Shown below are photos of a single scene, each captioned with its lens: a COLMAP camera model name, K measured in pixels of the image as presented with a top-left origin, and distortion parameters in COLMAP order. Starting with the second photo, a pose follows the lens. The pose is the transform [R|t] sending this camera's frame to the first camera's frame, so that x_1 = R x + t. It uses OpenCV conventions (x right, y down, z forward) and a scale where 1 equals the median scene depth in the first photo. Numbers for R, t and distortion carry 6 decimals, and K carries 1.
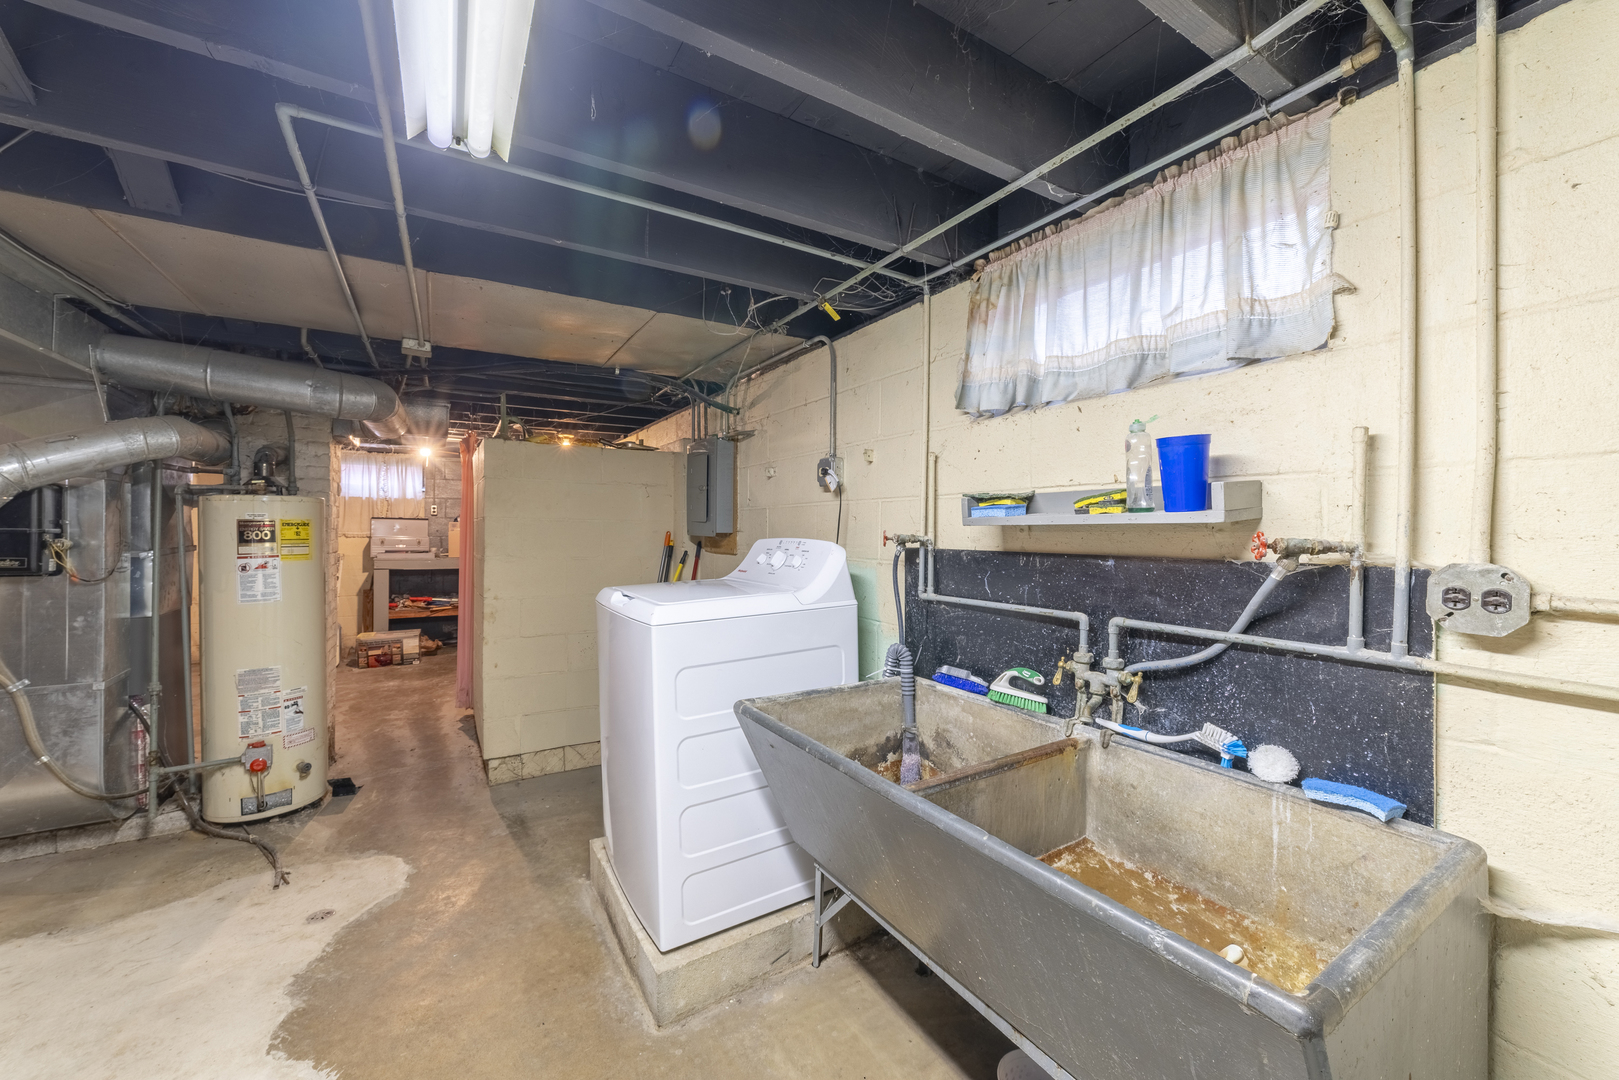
lens RADIAL K [[615.2, 0, 801.6], [0, 615.2, 528.5], [0, 0, 1]] dist [-0.023700, 0.008198]
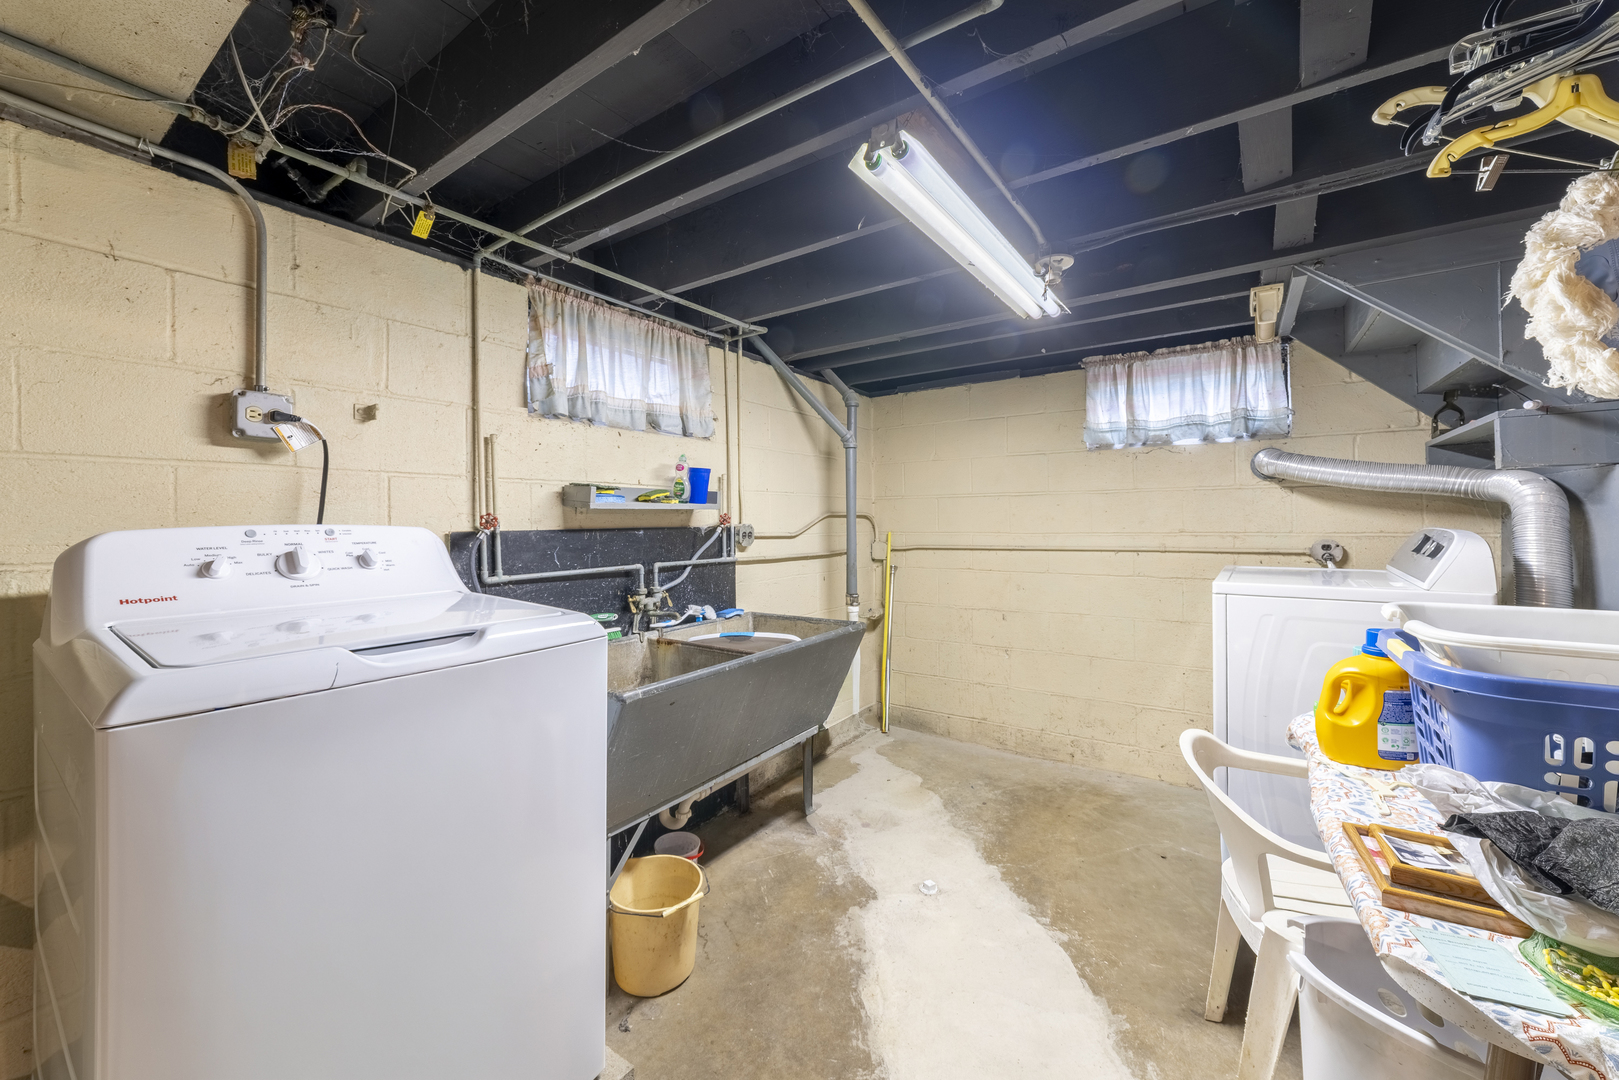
lens RADIAL K [[615.2, 0, 801.6], [0, 615.2, 528.5], [0, 0, 1]] dist [-0.023700, 0.008198]
pose [[-0.406628, -0.002083, 0.913592, -1.209686], [0.016369, 0.999820, 0.009565, 0.036785], [-0.913447, 0.018844, -0.406521, 1.288363]]
